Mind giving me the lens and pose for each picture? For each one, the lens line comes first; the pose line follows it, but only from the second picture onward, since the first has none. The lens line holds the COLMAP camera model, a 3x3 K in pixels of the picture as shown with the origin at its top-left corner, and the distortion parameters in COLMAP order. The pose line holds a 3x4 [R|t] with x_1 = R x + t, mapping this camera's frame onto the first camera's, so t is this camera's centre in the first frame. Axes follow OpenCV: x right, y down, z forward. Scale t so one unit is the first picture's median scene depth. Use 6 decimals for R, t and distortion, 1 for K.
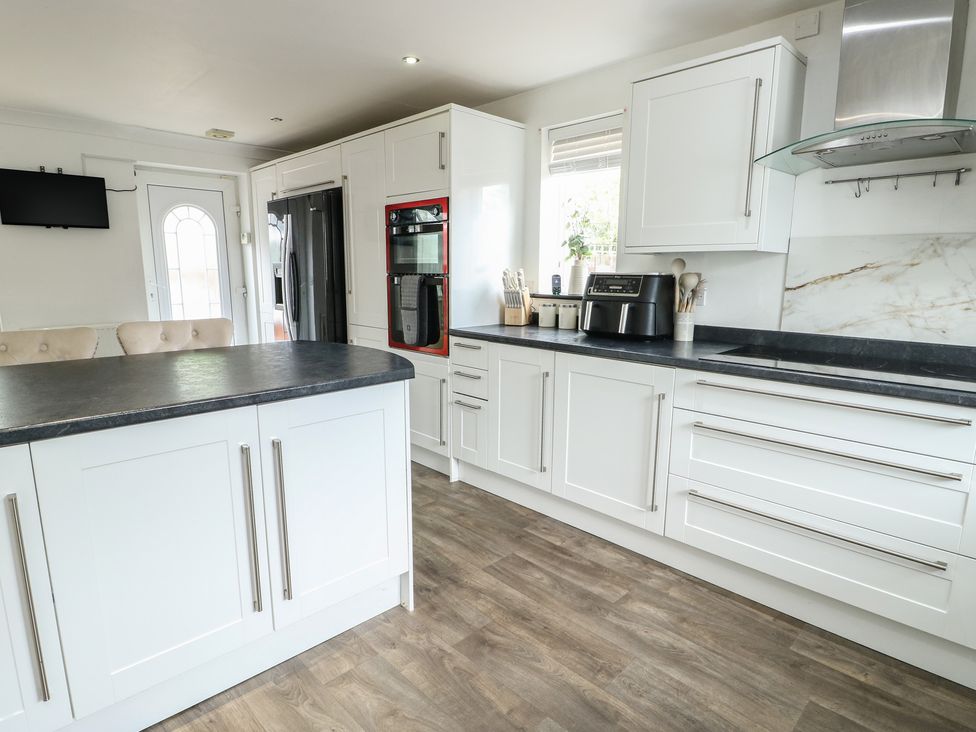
lens RADIAL K [[542.6, 0, 488.0], [0, 542.6, 366.0], [0, 0, 1]] dist [0.000112, -0.013983]
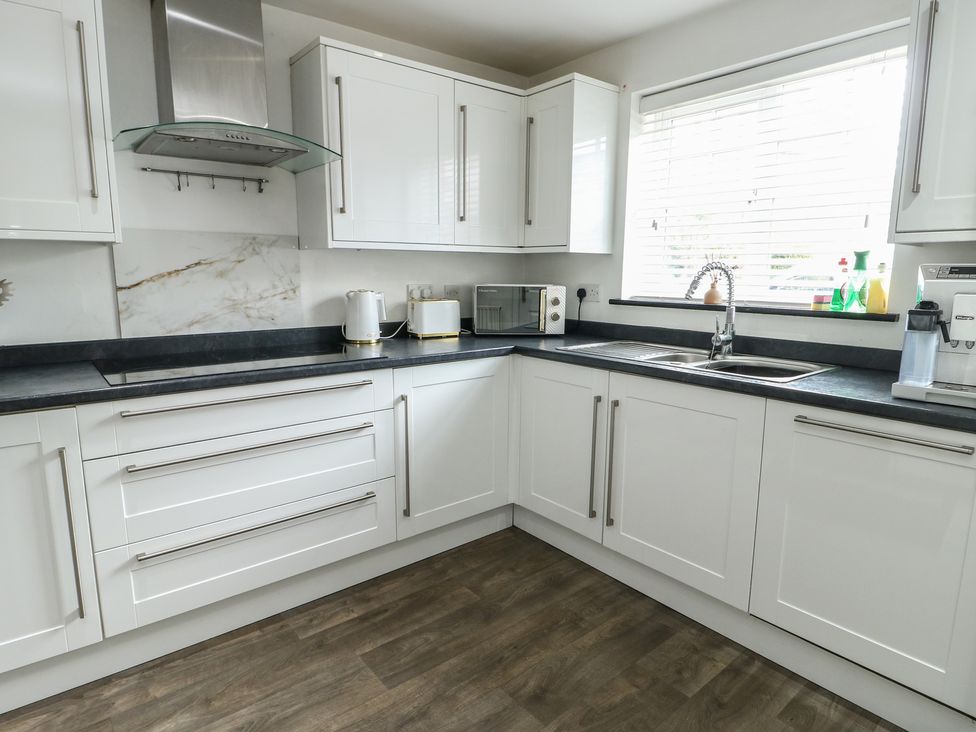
lens RADIAL K [[565.7, 0, 488.0], [0, 565.7, 366.0], [0, 0, 1]] dist [0.002614, -0.014907]
pose [[0.089167, -0.169266, 0.981529, -0.326067], [0.168878, 0.973755, 0.152584, -0.070592], [-0.981595, 0.152153, 0.115412, 0.403964]]
